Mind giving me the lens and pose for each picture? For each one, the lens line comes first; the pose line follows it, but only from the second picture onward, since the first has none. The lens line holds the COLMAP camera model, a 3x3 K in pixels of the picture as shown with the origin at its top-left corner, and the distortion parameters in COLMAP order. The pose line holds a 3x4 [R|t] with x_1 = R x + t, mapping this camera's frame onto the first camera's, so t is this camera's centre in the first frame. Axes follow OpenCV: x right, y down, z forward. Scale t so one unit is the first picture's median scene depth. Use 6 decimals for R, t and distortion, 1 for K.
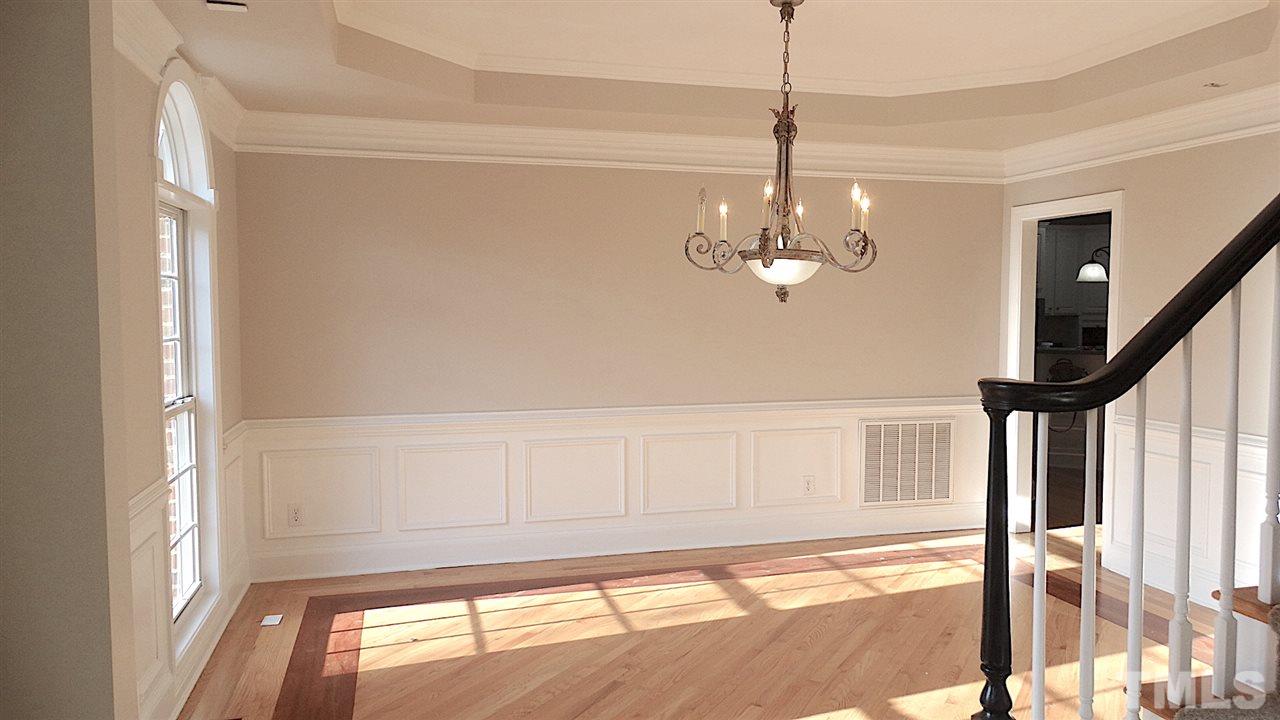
lens RADIAL K [[893.2, 0, 645.4], [0, 893.2, 354.3], [0, 0, 1]] dist [0.030234, 0.001489]
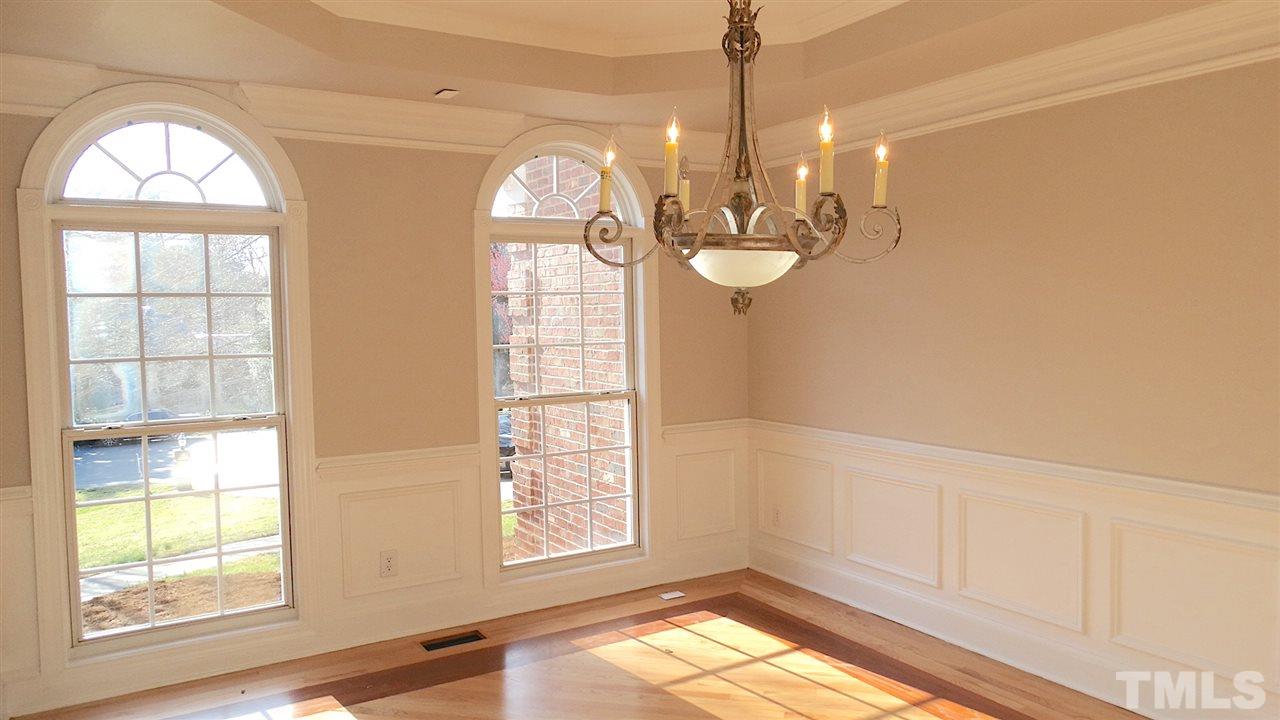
lens RADIAL K [[893.2, 0, 645.4], [0, 893.2, 354.3], [0, 0, 1]] dist [0.030234, 0.001489]
pose [[0.300610, 0.043400, -0.952759, 0.626653], [-0.035207, 0.998788, 0.034388, -0.042037], [0.953097, 0.023207, 0.301774, 0.625864]]
